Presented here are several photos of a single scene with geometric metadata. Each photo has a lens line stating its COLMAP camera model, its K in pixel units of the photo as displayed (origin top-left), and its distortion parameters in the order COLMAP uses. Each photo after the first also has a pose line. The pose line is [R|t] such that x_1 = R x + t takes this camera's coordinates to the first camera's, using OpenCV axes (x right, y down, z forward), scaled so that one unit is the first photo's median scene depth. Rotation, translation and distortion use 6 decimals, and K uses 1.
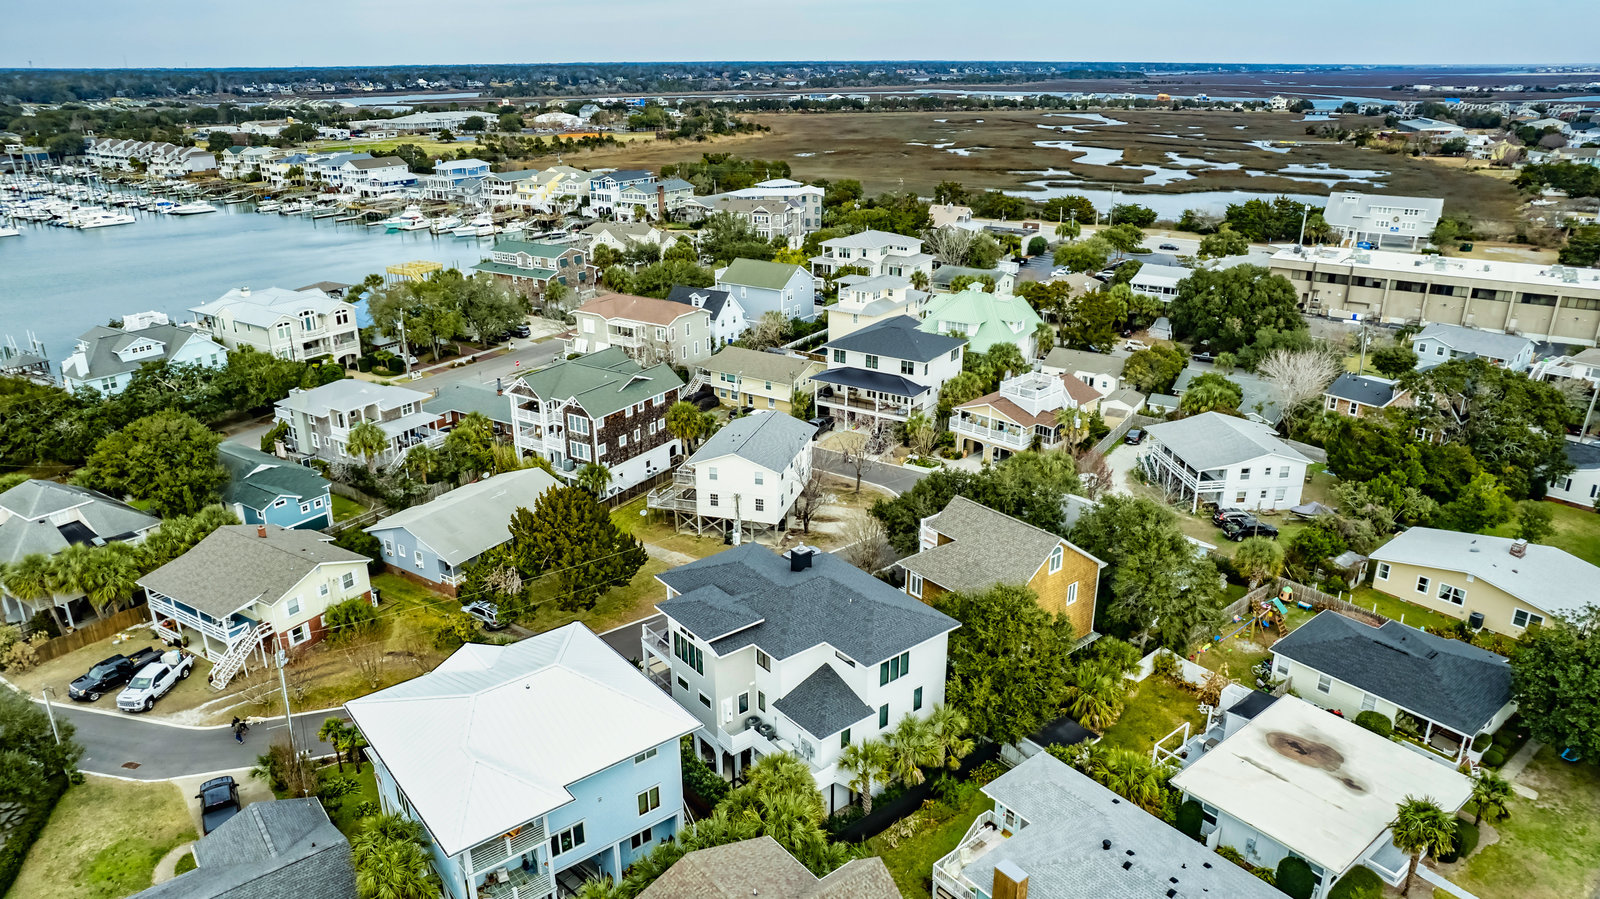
lens RADIAL K [[1026.7, 0, 787.6], [0, 1026.7, 450.7], [0, 0, 1]] dist [-0.078682, 0.062331]
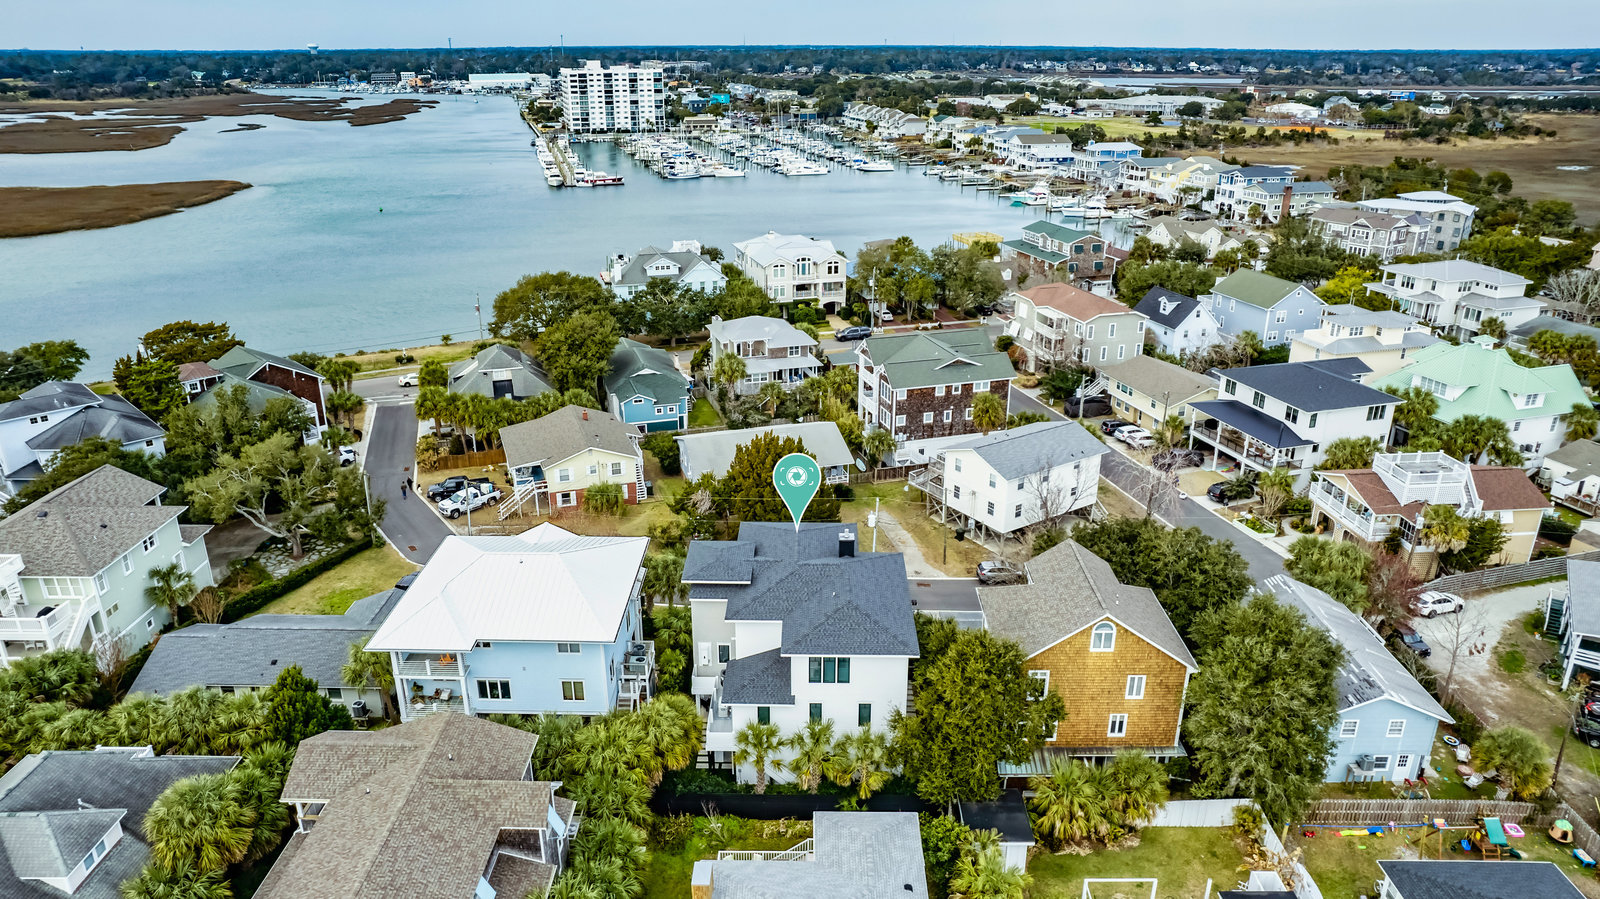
lens RADIAL K [[1026.7, 0, 787.6], [0, 1026.7, 450.7], [0, 0, 1]] dist [-0.078682, 0.062331]
pose [[0.773954, 0.236050, -0.587602, 0.219603], [-0.226840, 0.969694, 0.090763, -0.025217], [0.591219, 0.063046, 0.804043, 0.067628]]
